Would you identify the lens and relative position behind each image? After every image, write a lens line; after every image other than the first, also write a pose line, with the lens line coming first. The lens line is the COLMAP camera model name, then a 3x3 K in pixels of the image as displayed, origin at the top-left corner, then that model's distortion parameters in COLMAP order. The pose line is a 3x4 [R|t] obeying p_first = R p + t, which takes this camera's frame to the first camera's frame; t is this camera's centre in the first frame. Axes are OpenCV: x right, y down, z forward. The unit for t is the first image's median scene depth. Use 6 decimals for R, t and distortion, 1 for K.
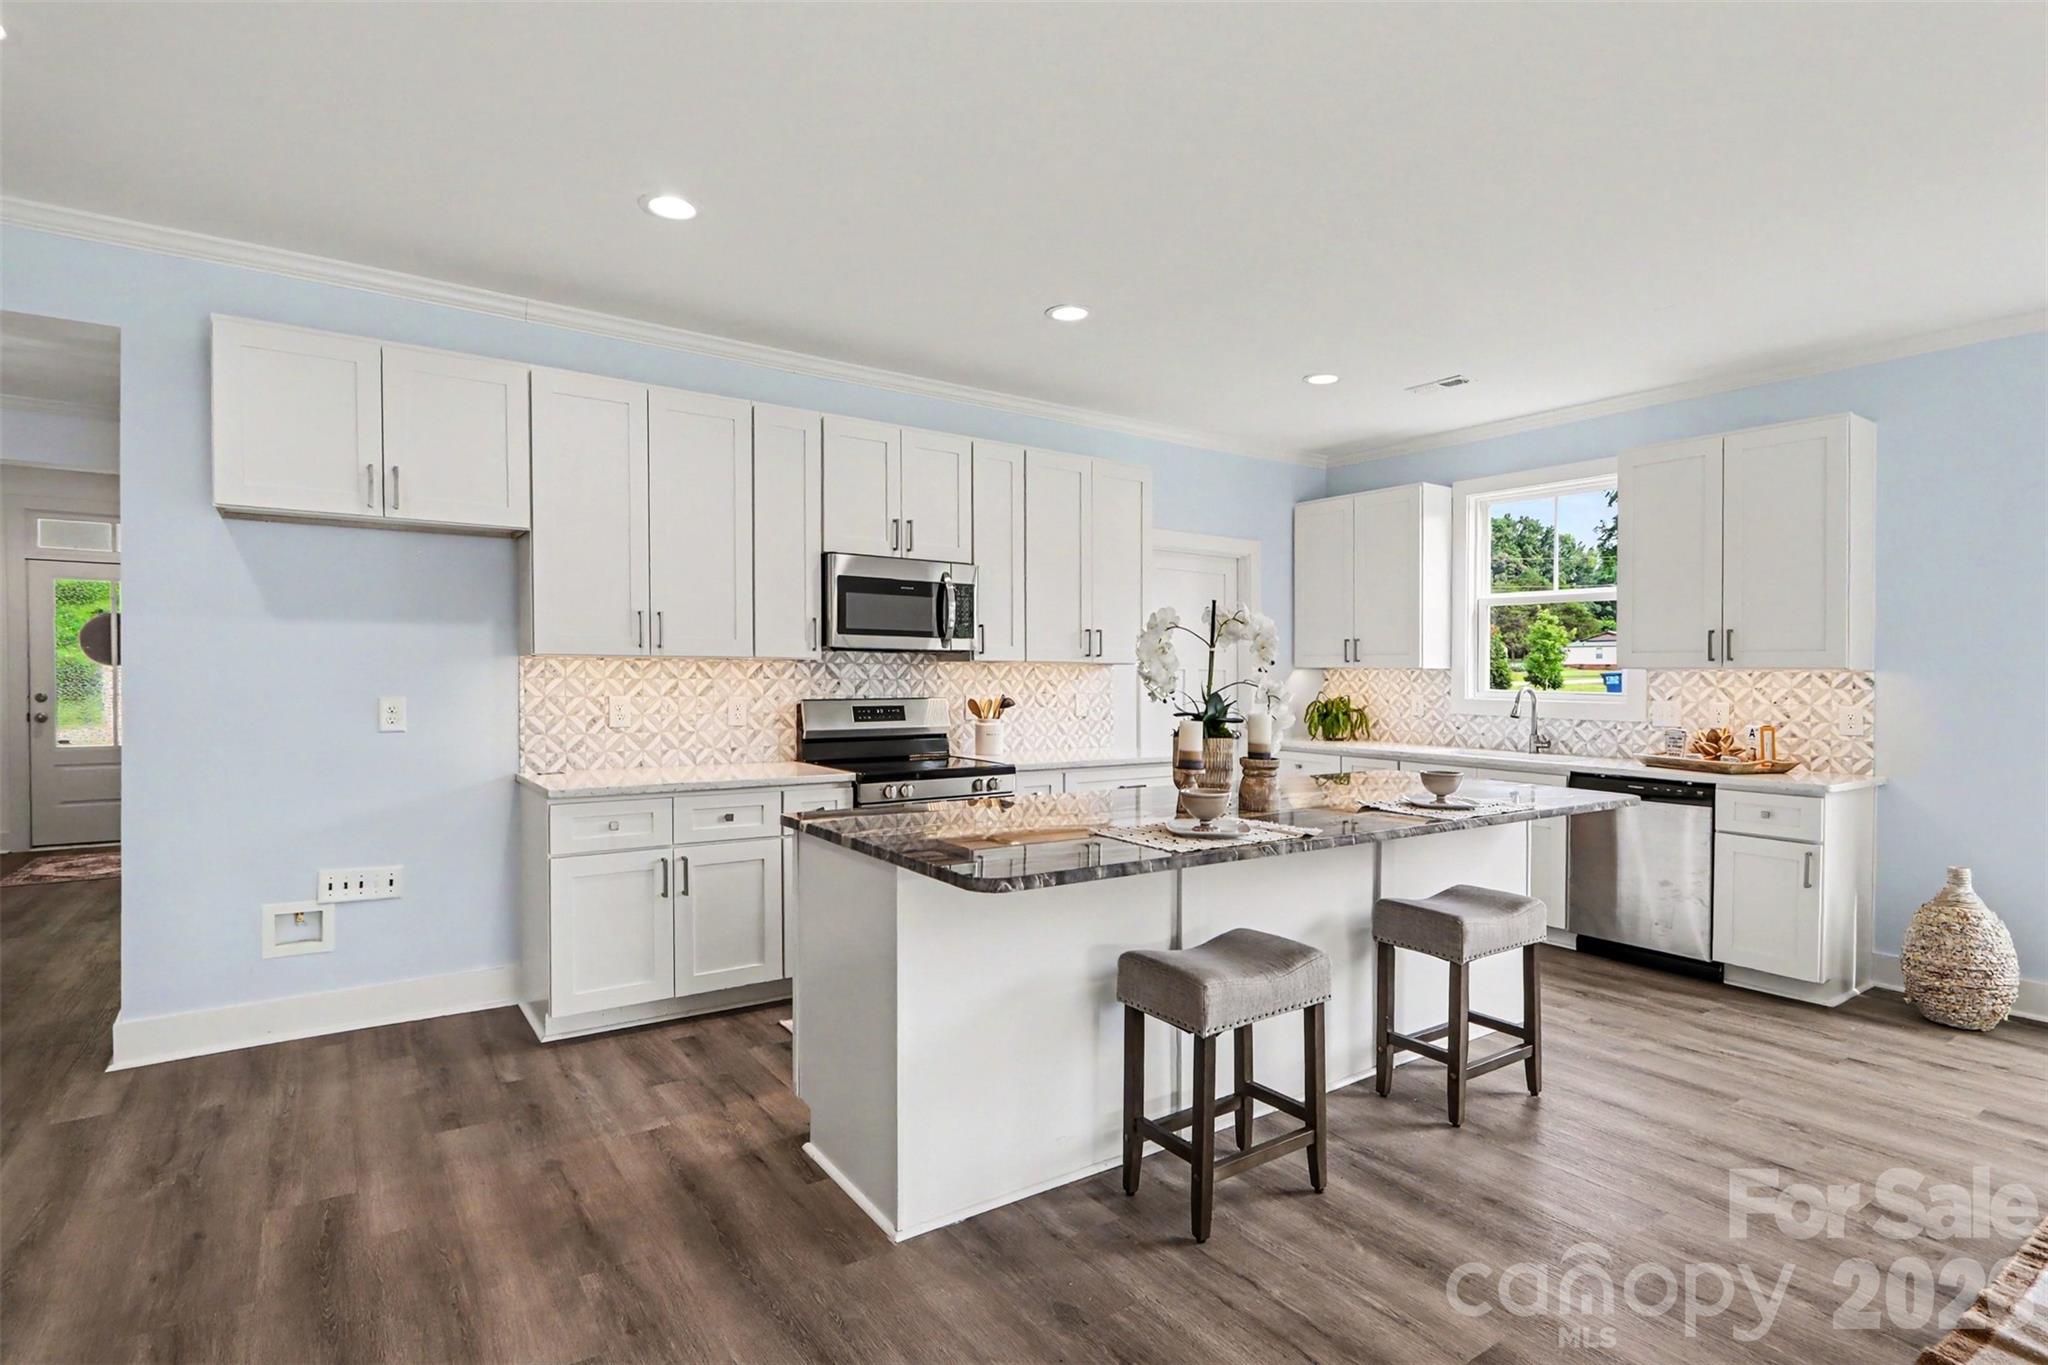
lens RADIAL K [[1010.6, 0, 1007.8], [0, 1010.6, 683.4], [0, 0, 1]] dist [0.004893, 0.000979]
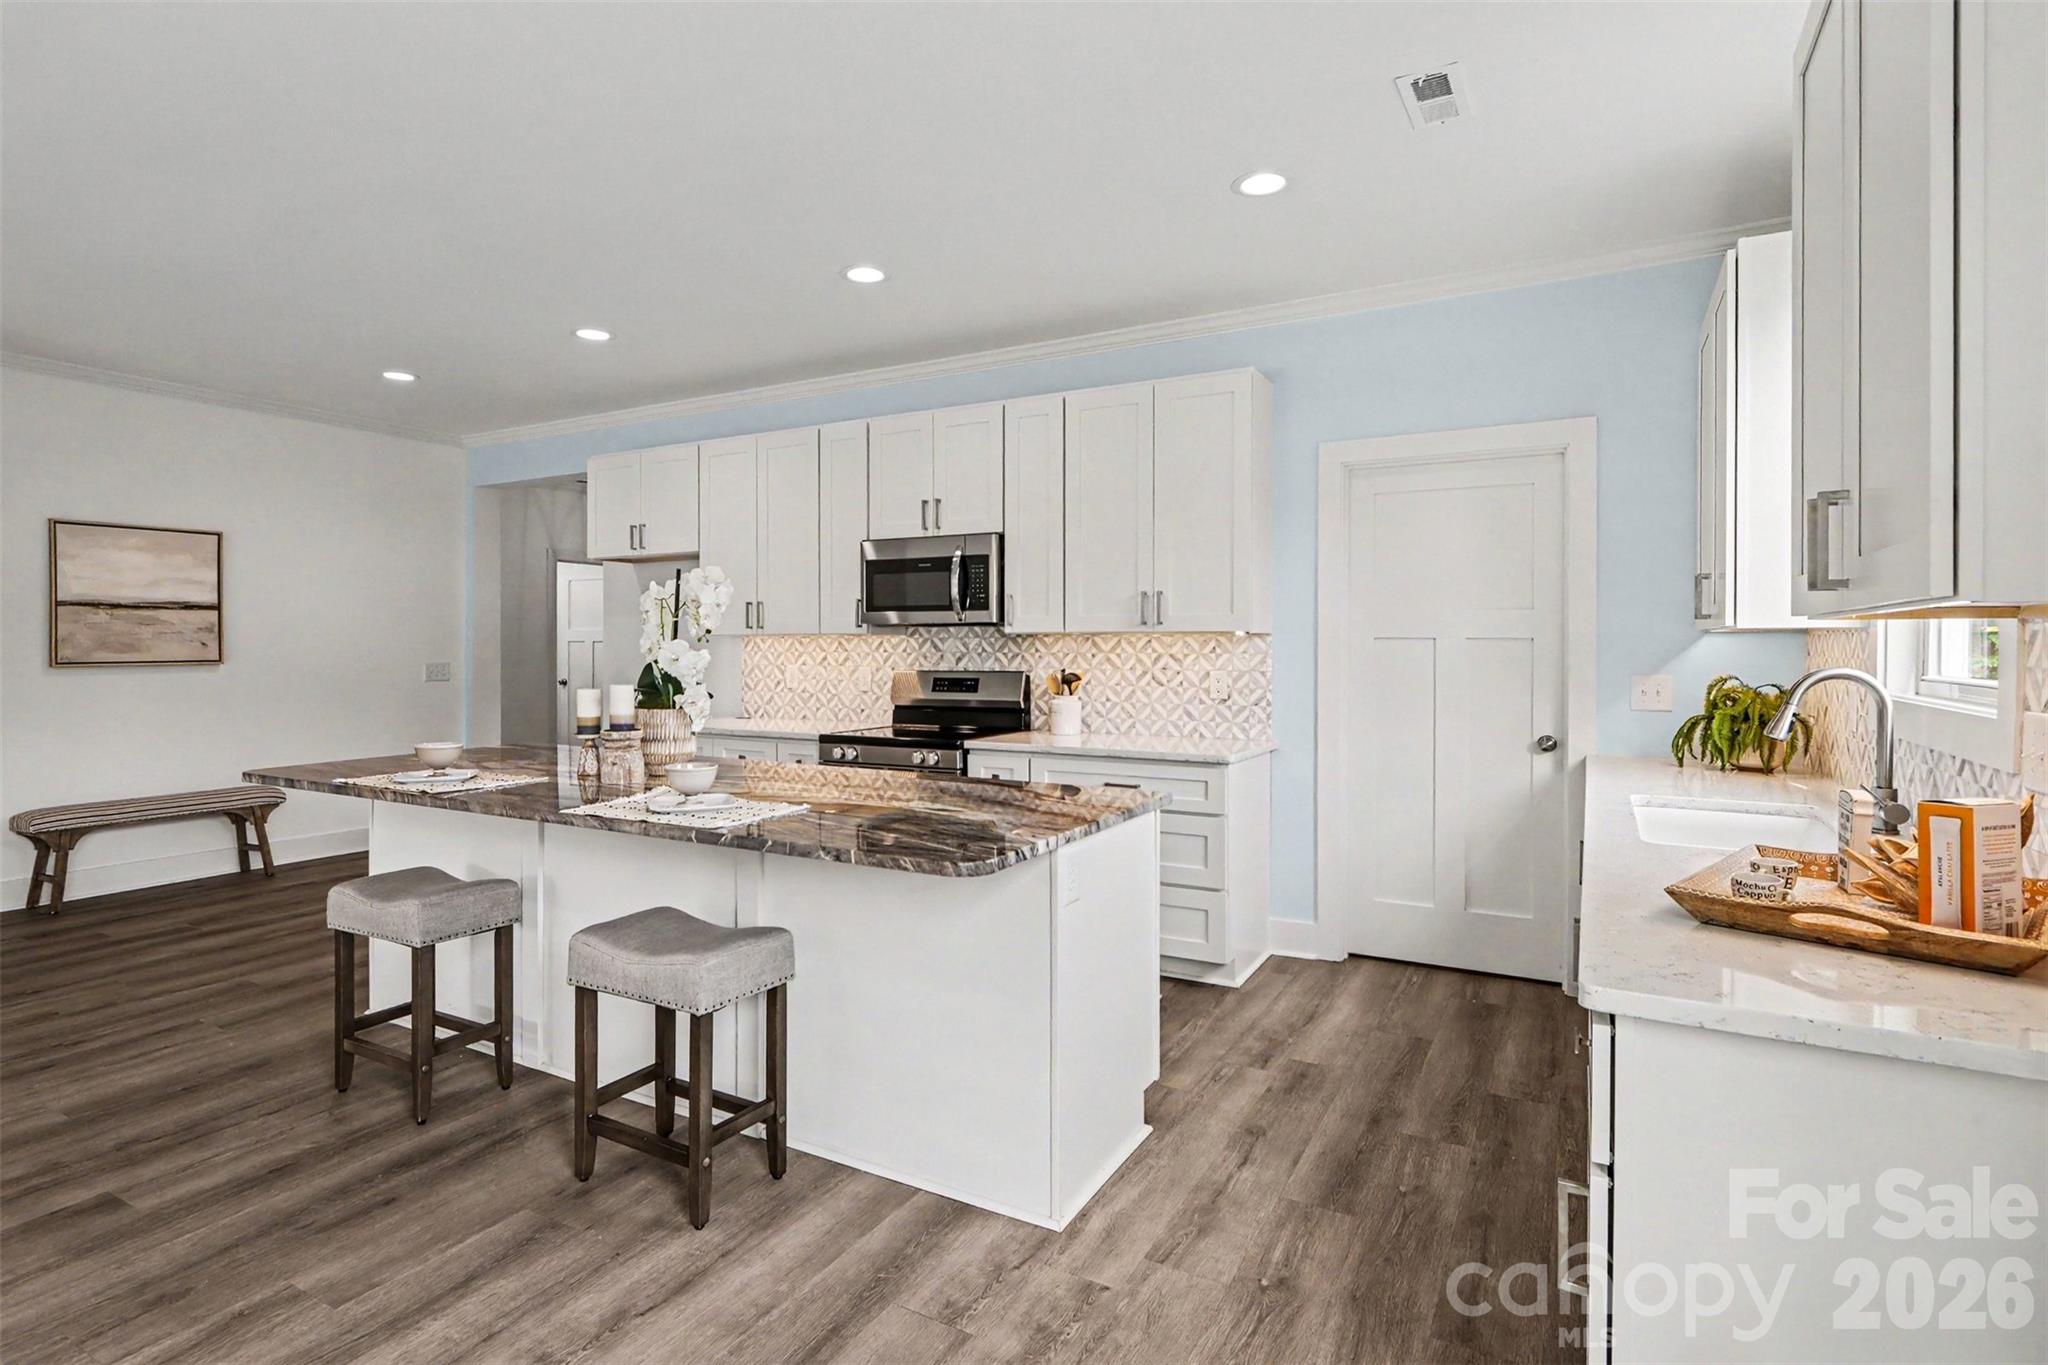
lens RADIAL K [[1010.6, 0, 1008.9], [0, 1010.6, 669.3], [0, 0, 1]] dist [0.004893, 0.000979]
pose [[0.444673, 0.013018, -0.895599, 0.843717], [-0.006532, 0.999915, 0.011292, 0.001241], [0.895669, 0.000829, 0.444720, 0.588974]]
